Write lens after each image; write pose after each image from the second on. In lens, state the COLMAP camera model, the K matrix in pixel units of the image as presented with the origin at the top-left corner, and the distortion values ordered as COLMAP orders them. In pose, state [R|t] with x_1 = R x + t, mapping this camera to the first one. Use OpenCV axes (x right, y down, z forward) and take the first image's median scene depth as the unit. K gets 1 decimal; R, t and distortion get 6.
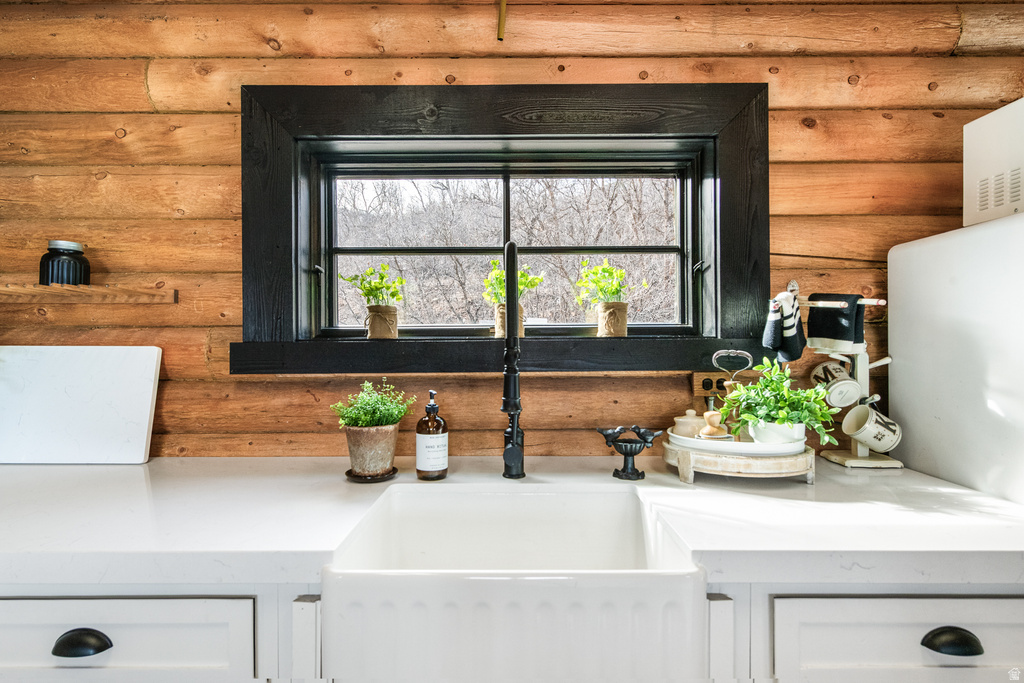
lens RADIAL K [[508.8, 0, 507.3], [0, 508.8, 344.1], [0, 0, 1]] dist [0.001755, -0.000550]
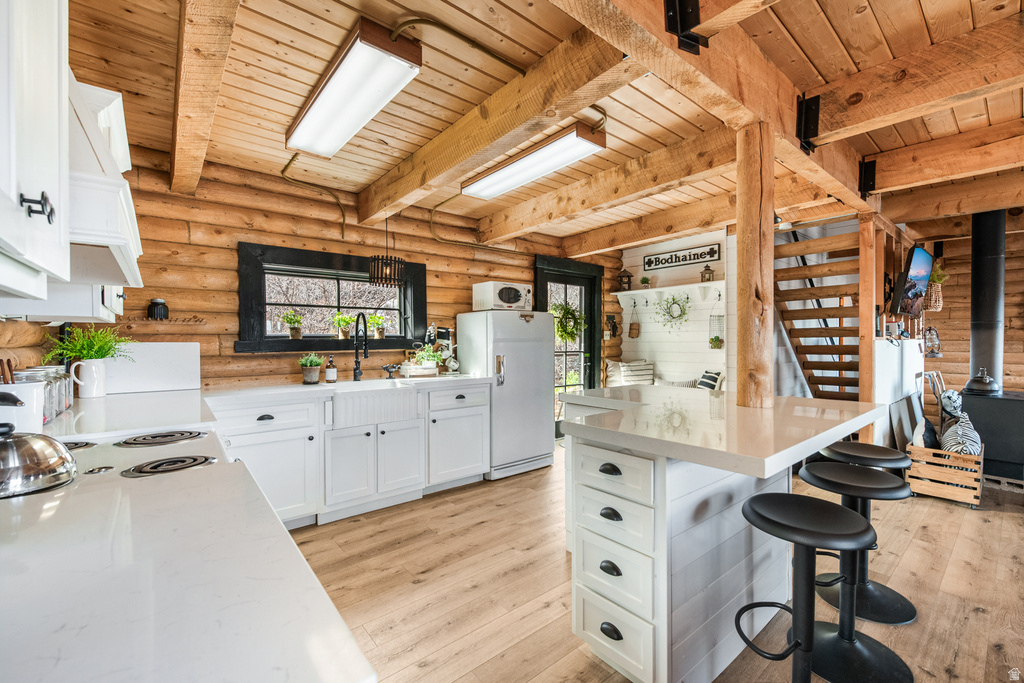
lens RADIAL K [[428.0, 0, 535.2], [0, 428.0, 346.3], [0, 0, 1]] dist [0.006564, -0.000747]
pose [[0.750347, -0.010677, 0.660958, -0.827490], [0.007520, 0.999943, 0.007616, 0.019300], [-0.661001, -0.000745, 0.750384, -1.611851]]
